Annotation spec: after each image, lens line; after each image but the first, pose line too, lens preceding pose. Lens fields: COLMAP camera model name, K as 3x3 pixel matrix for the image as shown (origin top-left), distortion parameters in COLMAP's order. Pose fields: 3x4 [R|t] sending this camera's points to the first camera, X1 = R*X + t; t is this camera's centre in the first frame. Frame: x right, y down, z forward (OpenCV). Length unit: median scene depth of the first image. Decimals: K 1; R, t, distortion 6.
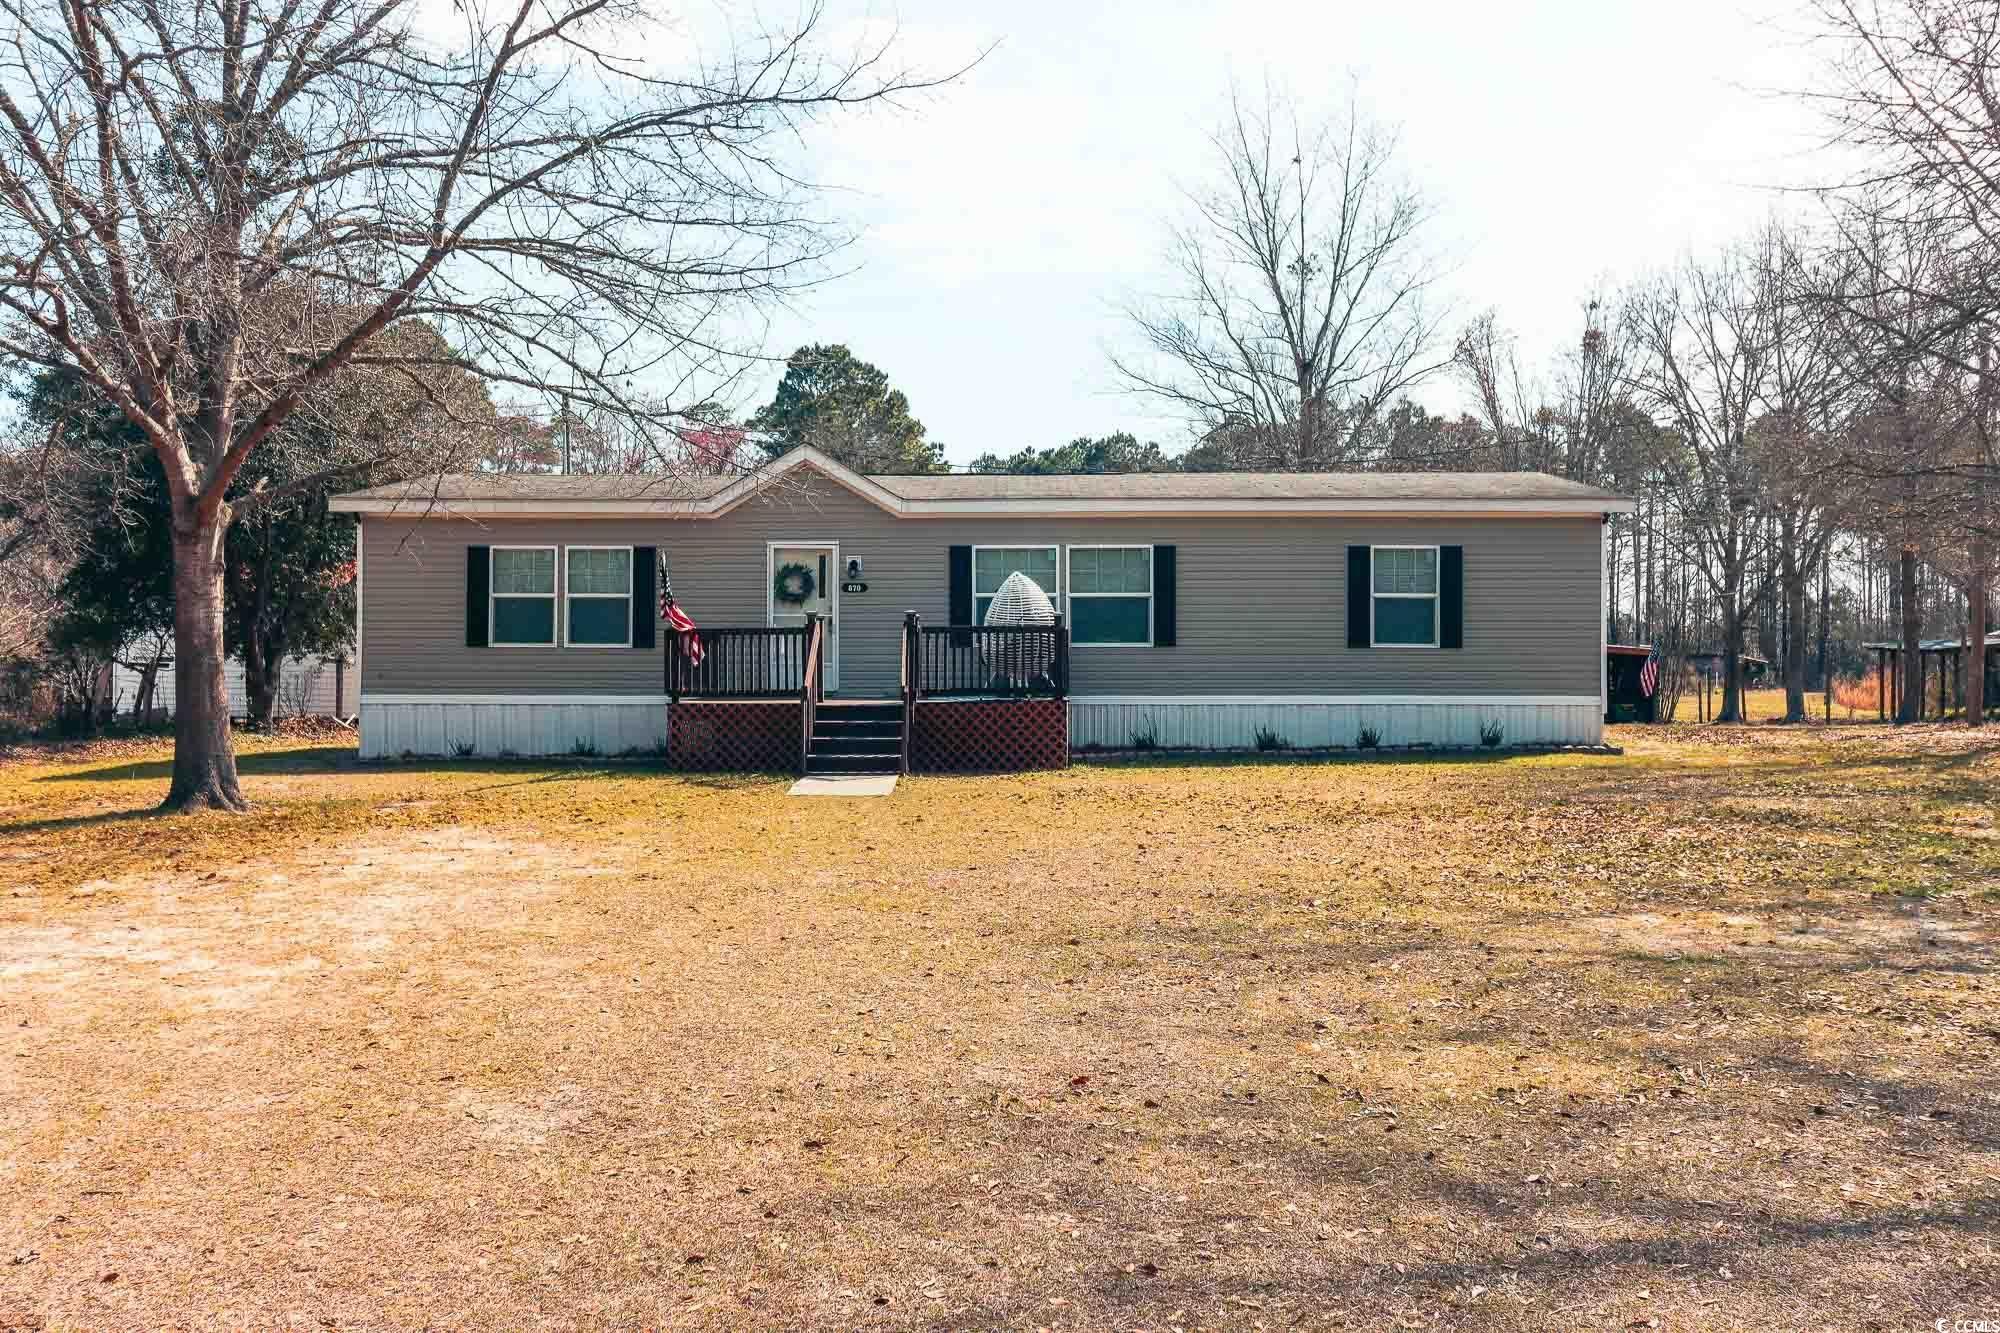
lens RADIAL K [[1686.7, 0, 1000.7], [0, 1686.7, 668.9], [0, 0, 1]] dist [0.002399, -0.000524]
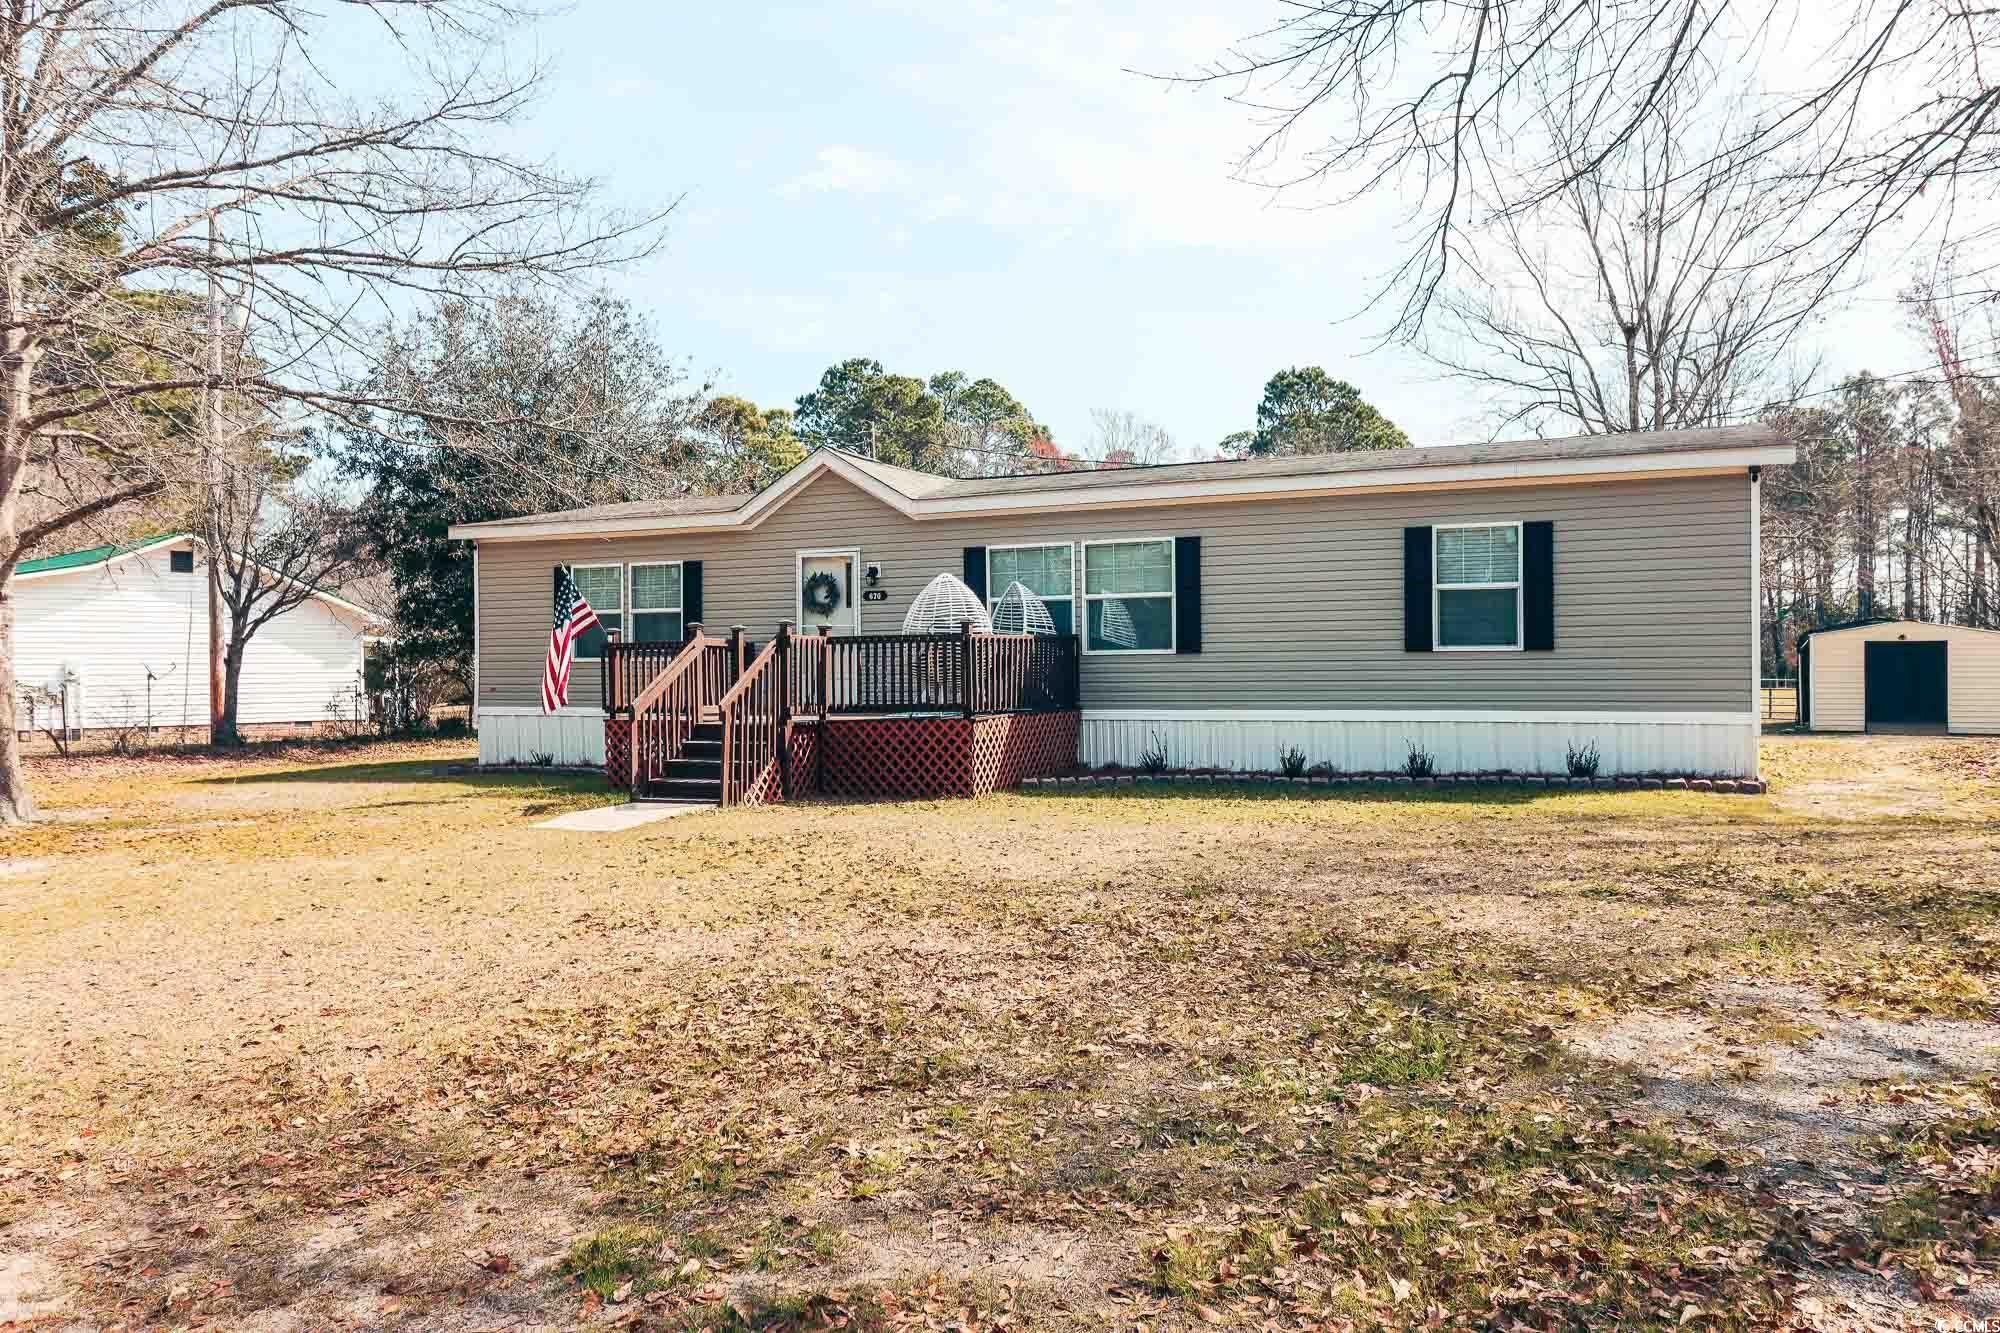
lens RADIAL K [[1461.9, 0, 999.4], [0, 1461.9, 665.2], [0, 0, 1]] dist [-0.014899, -0.001189]
pose [[0.916249, -0.009586, -0.400494, 0.308356], [0.008335, 0.999953, -0.004865, -0.004426], [0.400522, 0.001119, 0.916287, 0.275888]]
